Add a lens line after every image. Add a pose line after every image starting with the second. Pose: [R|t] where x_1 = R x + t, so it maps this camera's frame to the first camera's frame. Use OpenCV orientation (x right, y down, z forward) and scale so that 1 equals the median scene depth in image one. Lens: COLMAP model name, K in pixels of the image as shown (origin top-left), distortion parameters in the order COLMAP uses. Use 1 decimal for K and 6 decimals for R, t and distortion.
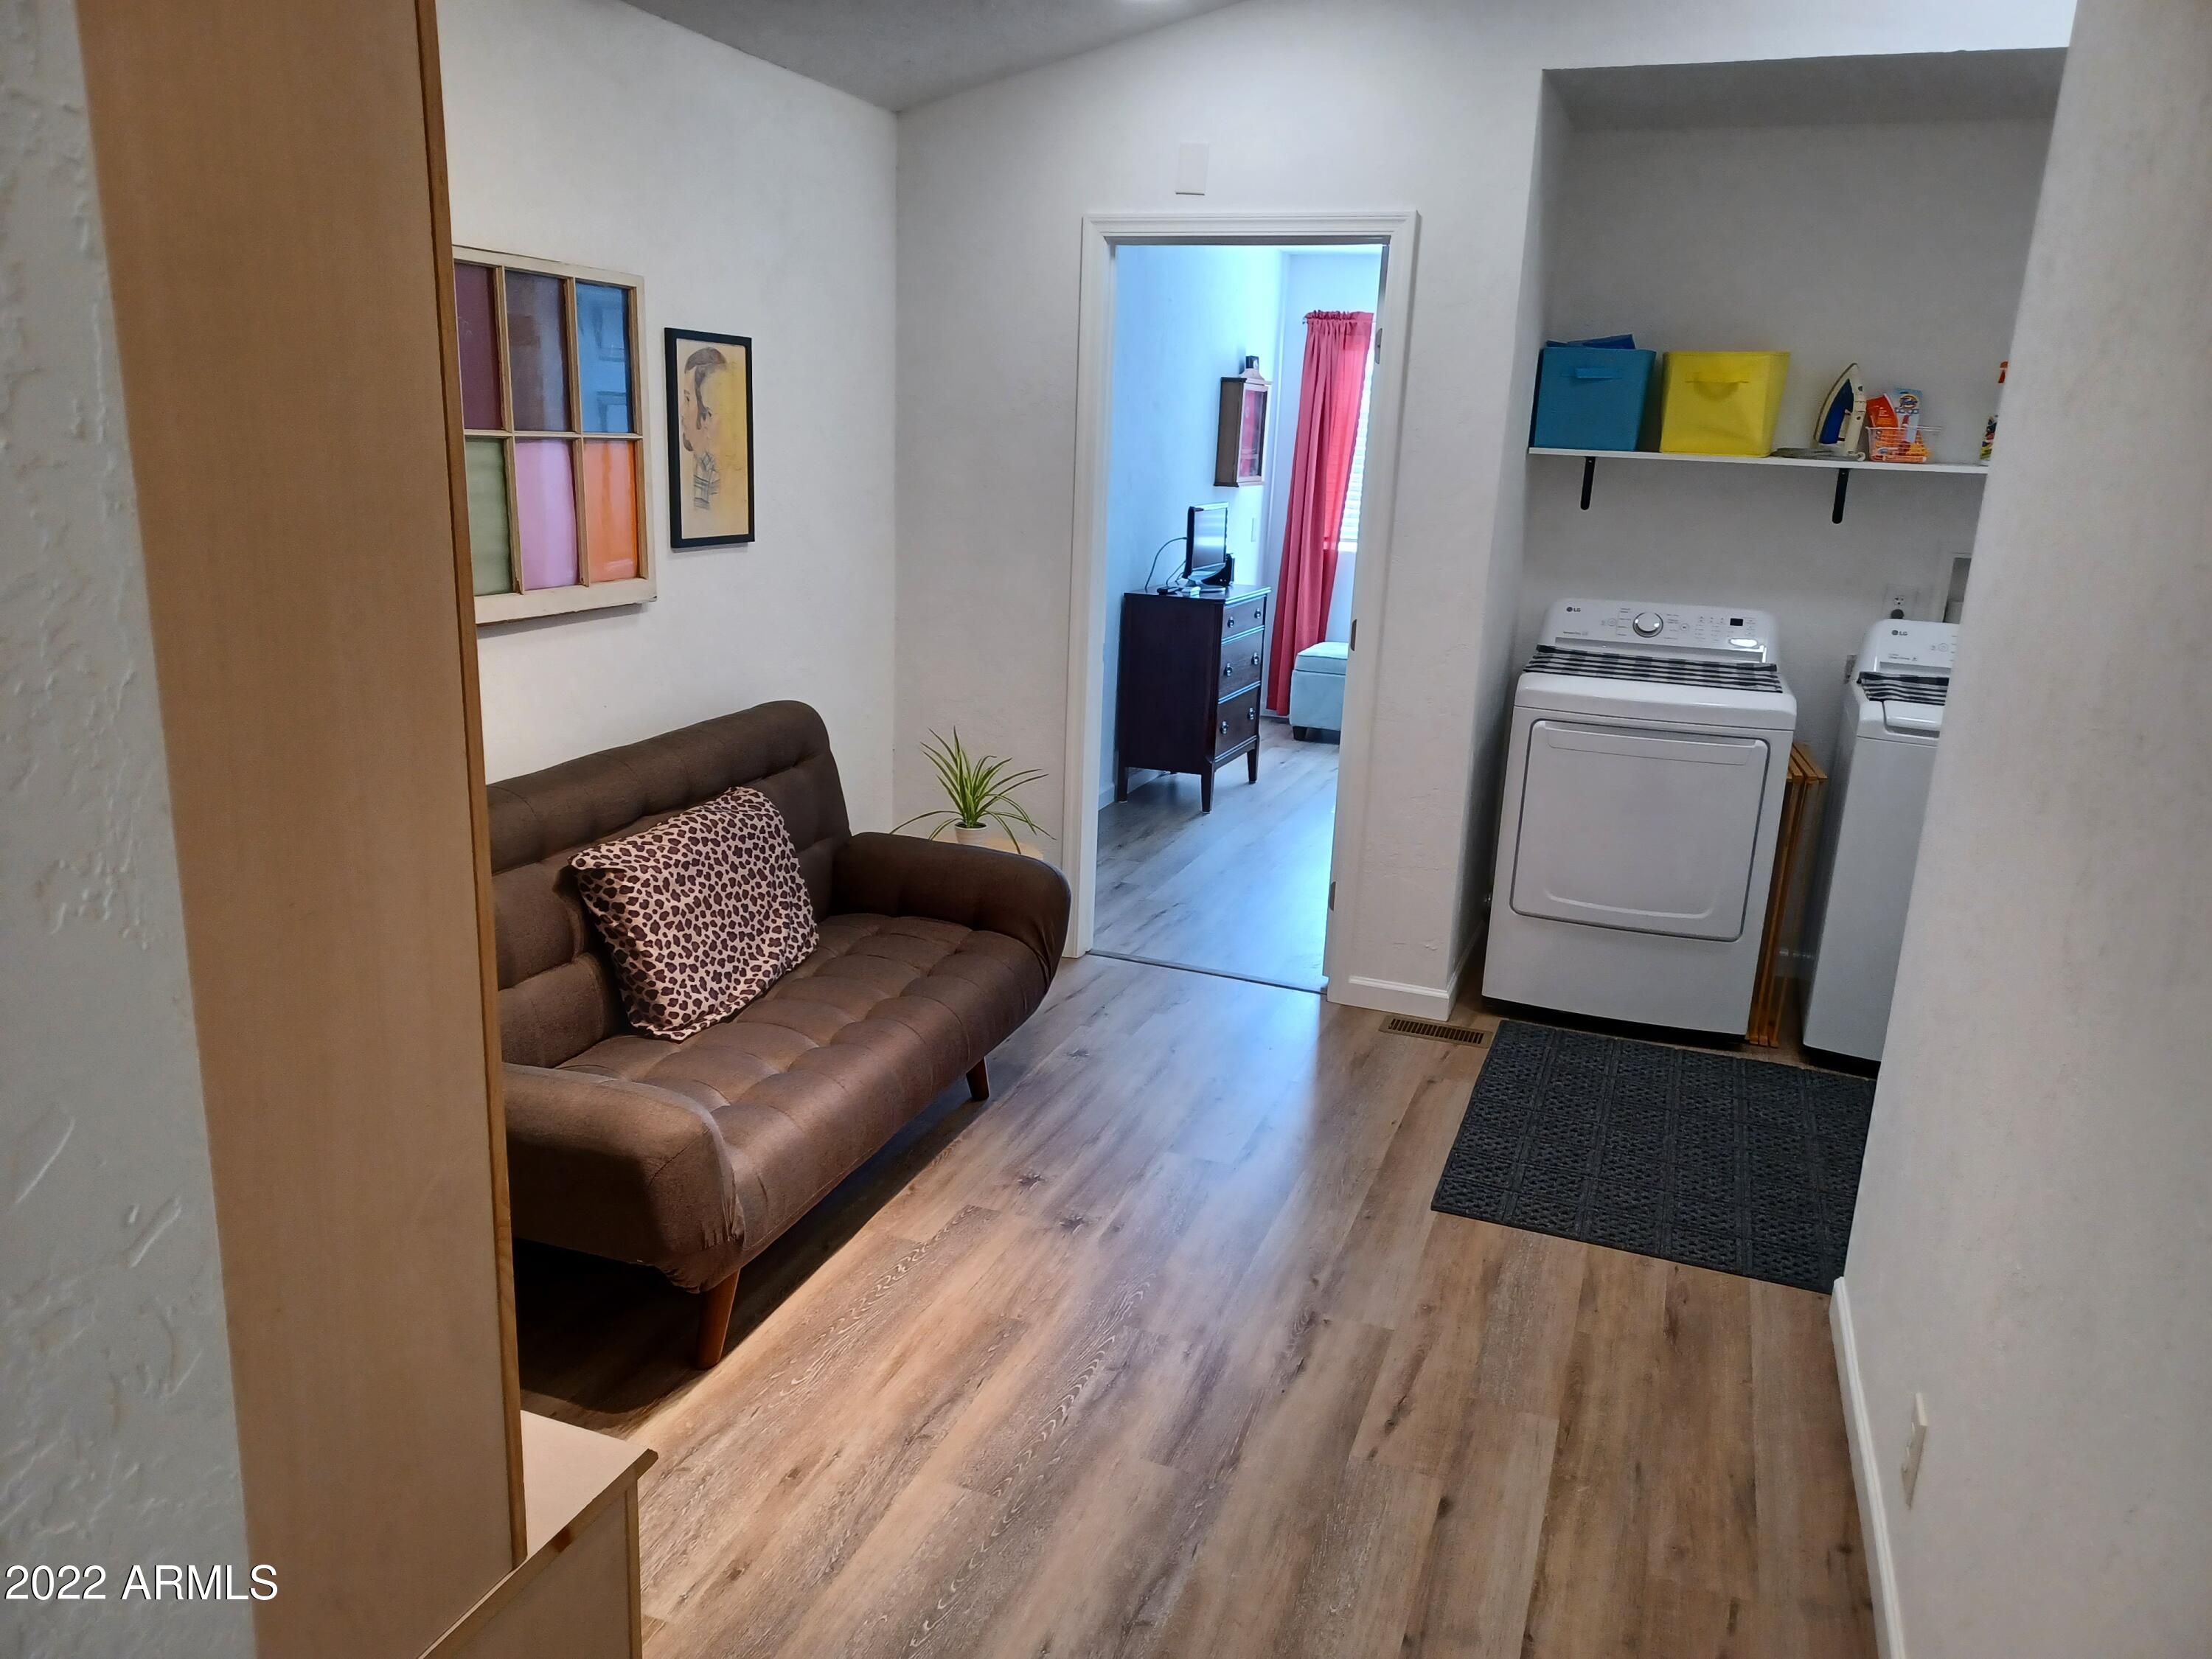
lens RADIAL K [[1602.5, 0, 1126.8], [0, 1602.5, 827.1], [0, 0, 1]] dist [0.060834, -0.031427]
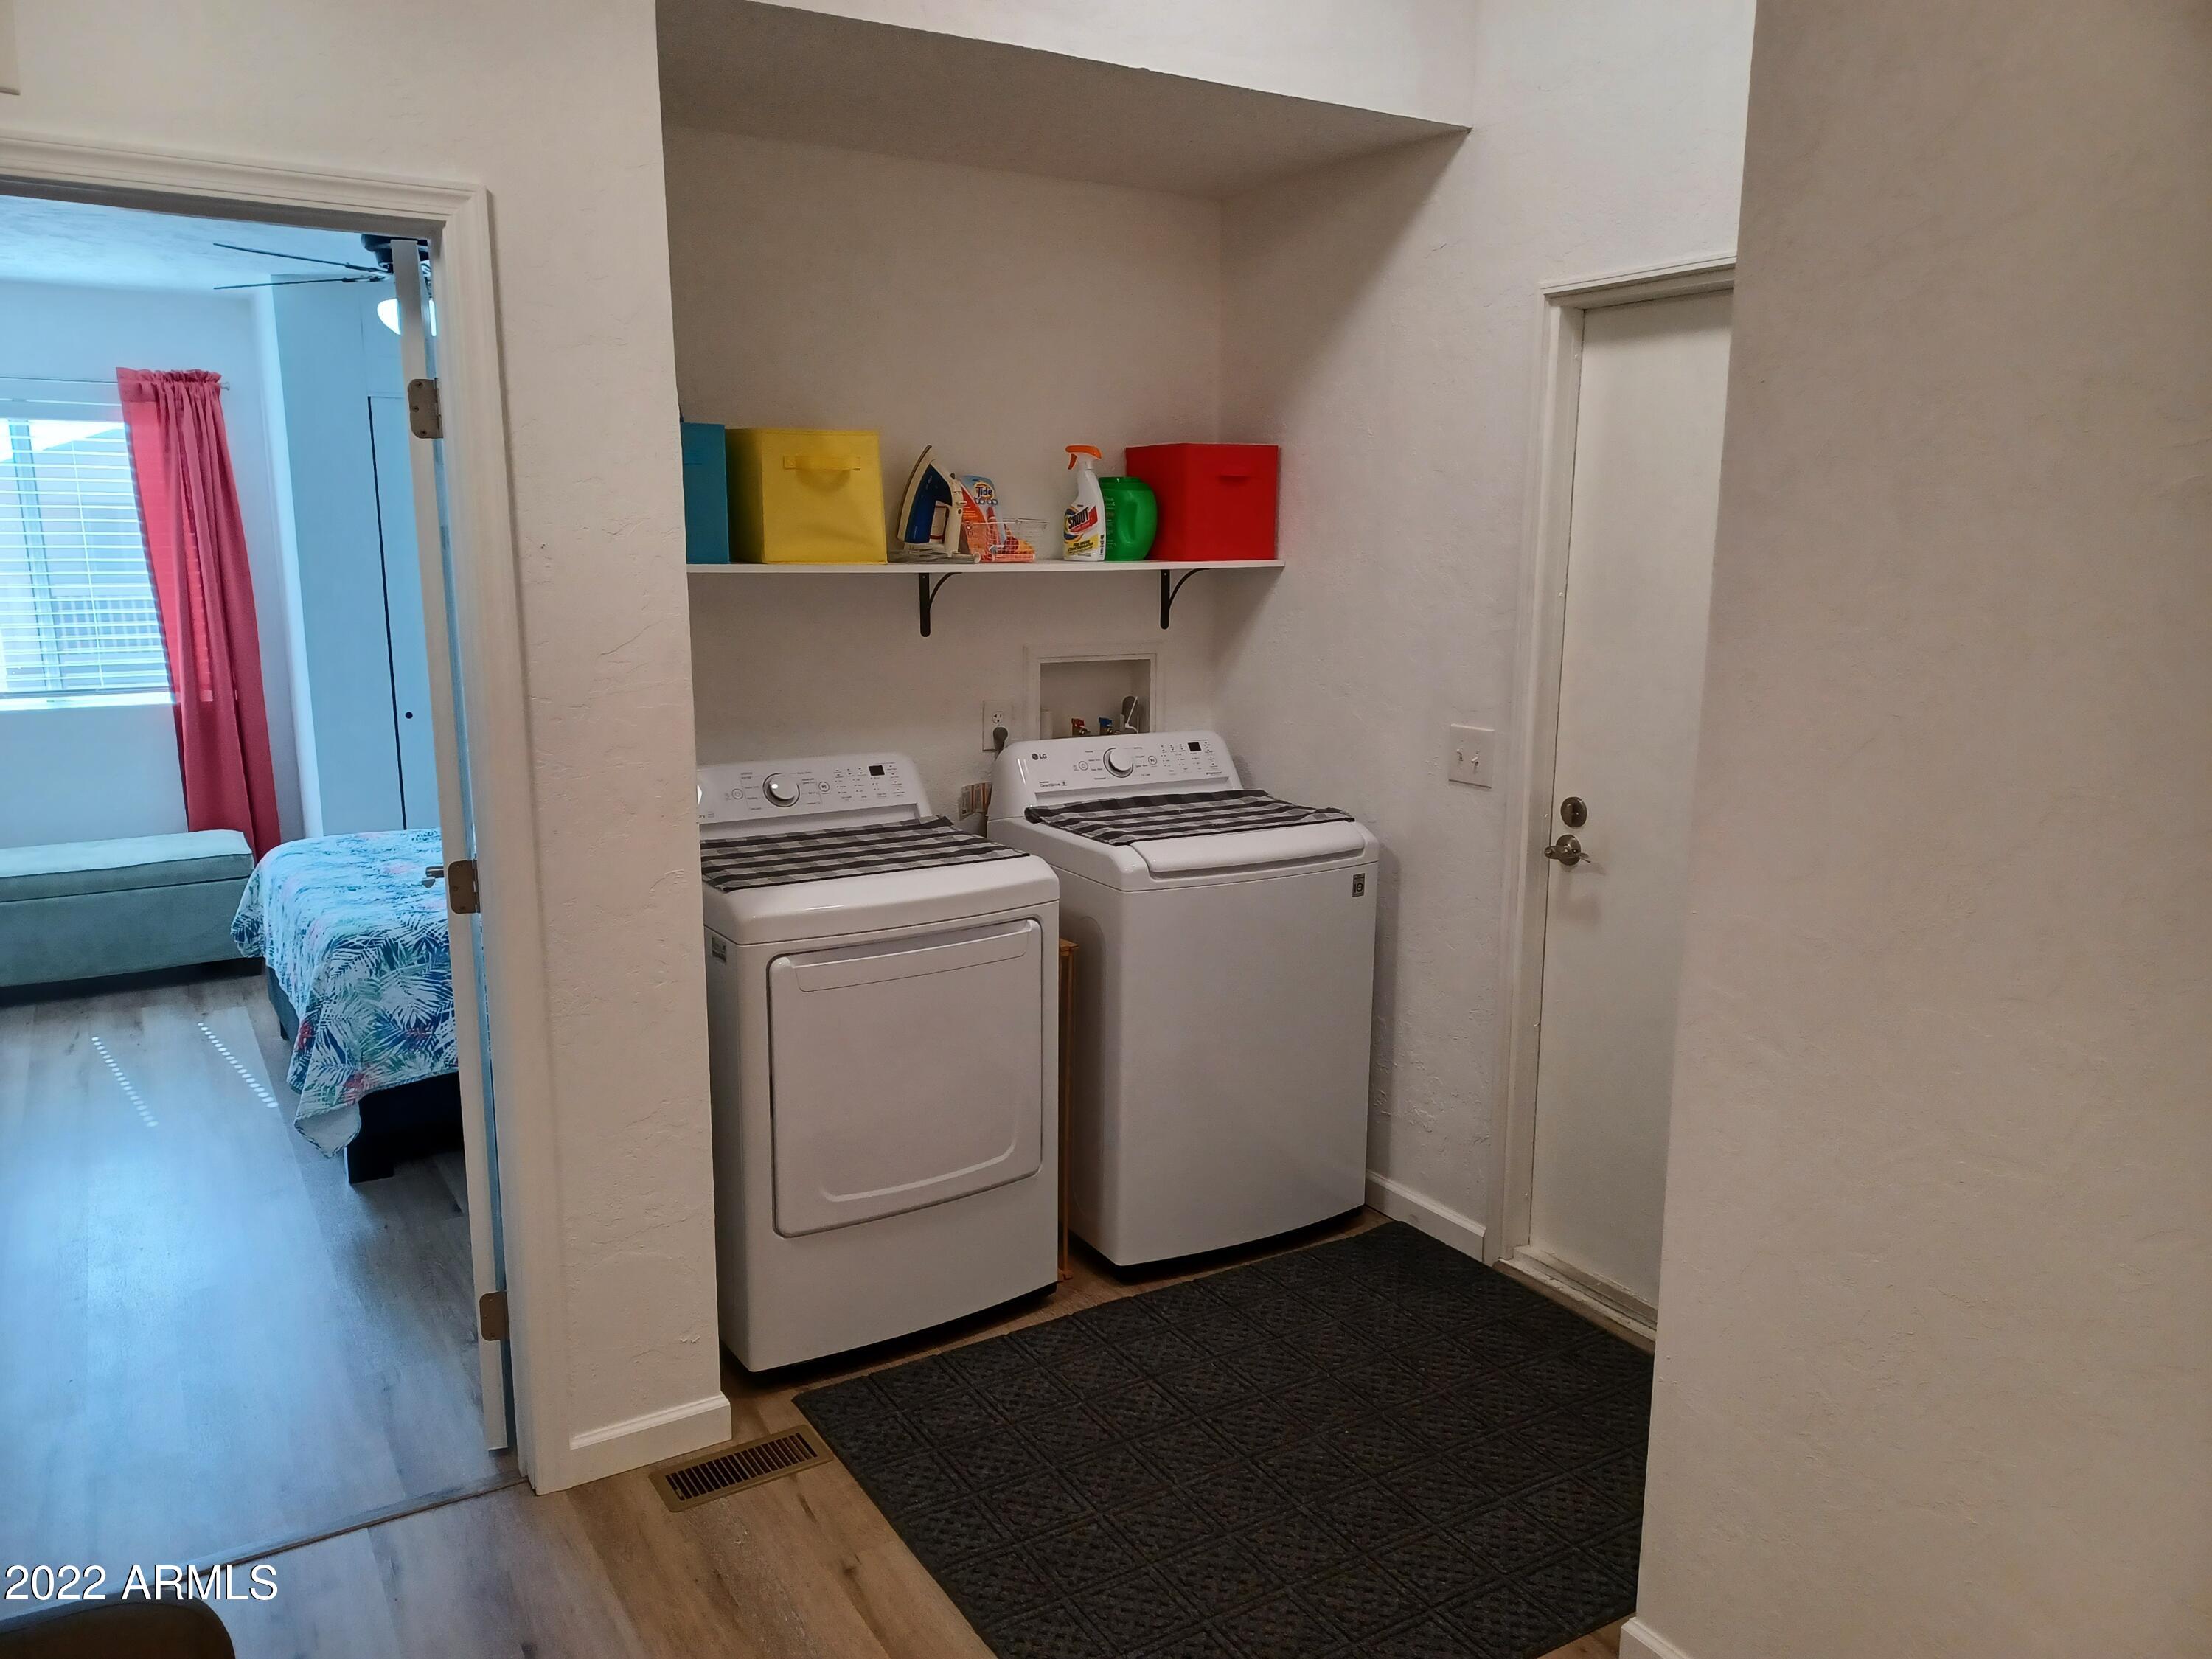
lens RADIAL K [[1602.5, 0, 1086.5], [0, 1602.5, 835.5], [0, 0, 1]] dist [0.060834, -0.031427]
pose [[0.640902, -0.180974, 0.745985, -0.151019], [0.215085, 0.975221, 0.051798, -0.118415], [-0.736874, 0.127253, 0.663945, 0.424328]]
